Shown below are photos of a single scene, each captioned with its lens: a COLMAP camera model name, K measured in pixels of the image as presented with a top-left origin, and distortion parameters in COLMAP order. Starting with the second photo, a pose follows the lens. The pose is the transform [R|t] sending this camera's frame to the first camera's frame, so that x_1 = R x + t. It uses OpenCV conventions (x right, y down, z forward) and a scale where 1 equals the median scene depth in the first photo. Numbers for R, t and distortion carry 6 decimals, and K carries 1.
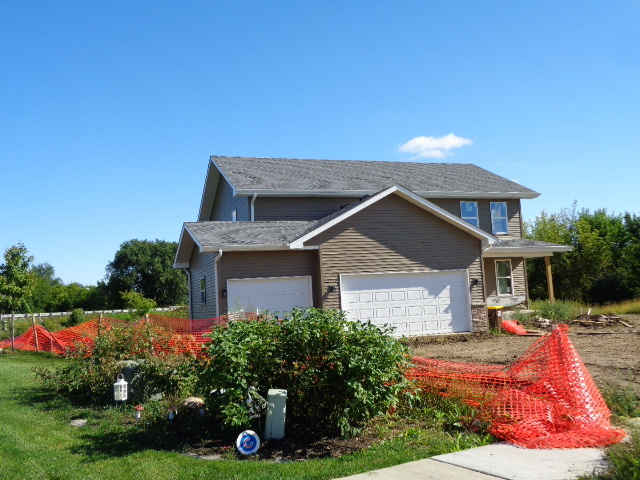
lens RADIAL K [[618.4, 0, 320.0], [0, 618.4, 240.0], [0, 0, 1]] dist [-0.005001, -0.002805]
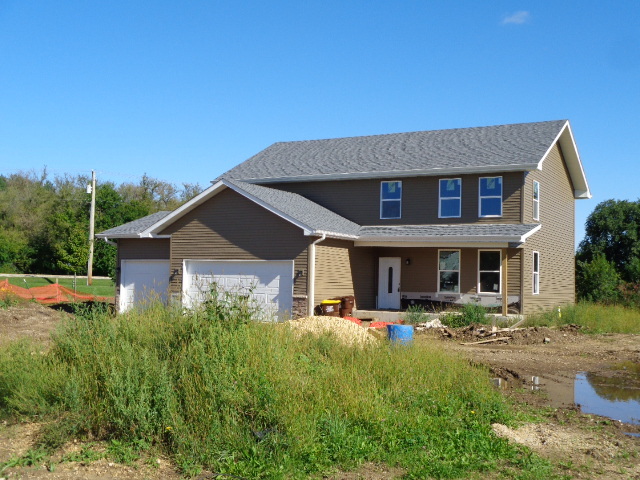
lens RADIAL K [[780.8, 0, 320.0], [0, 780.8, 240.0], [0, 0, 1]] dist [-0.005605, -0.002326]
pose [[0.654444, 0.028705, -0.755566, 1.205516], [0.017840, 0.998415, 0.053384, -0.050598], [0.755900, -0.048416, 0.652894, 0.223319]]
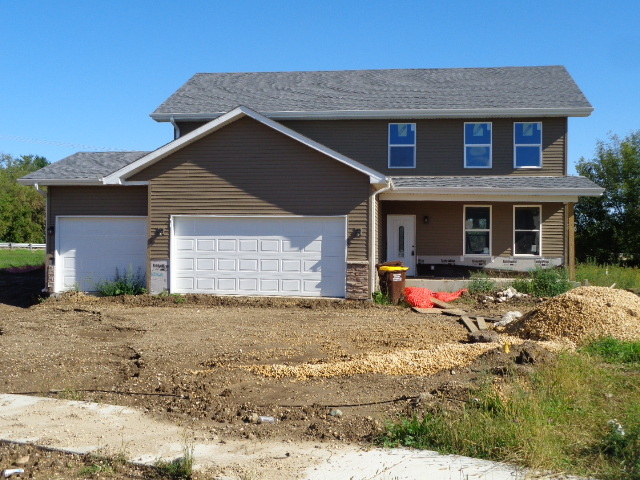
lens RADIAL K [[780.8, 0, 320.0], [0, 780.8, 240.0], [0, 0, 1]] dist [-0.005605, -0.002326]
pose [[0.885427, 0.055451, -0.461459, 0.653970], [-0.012096, 0.995270, 0.096388, -0.015179], [0.464621, -0.079762, 0.881910, 0.140113]]
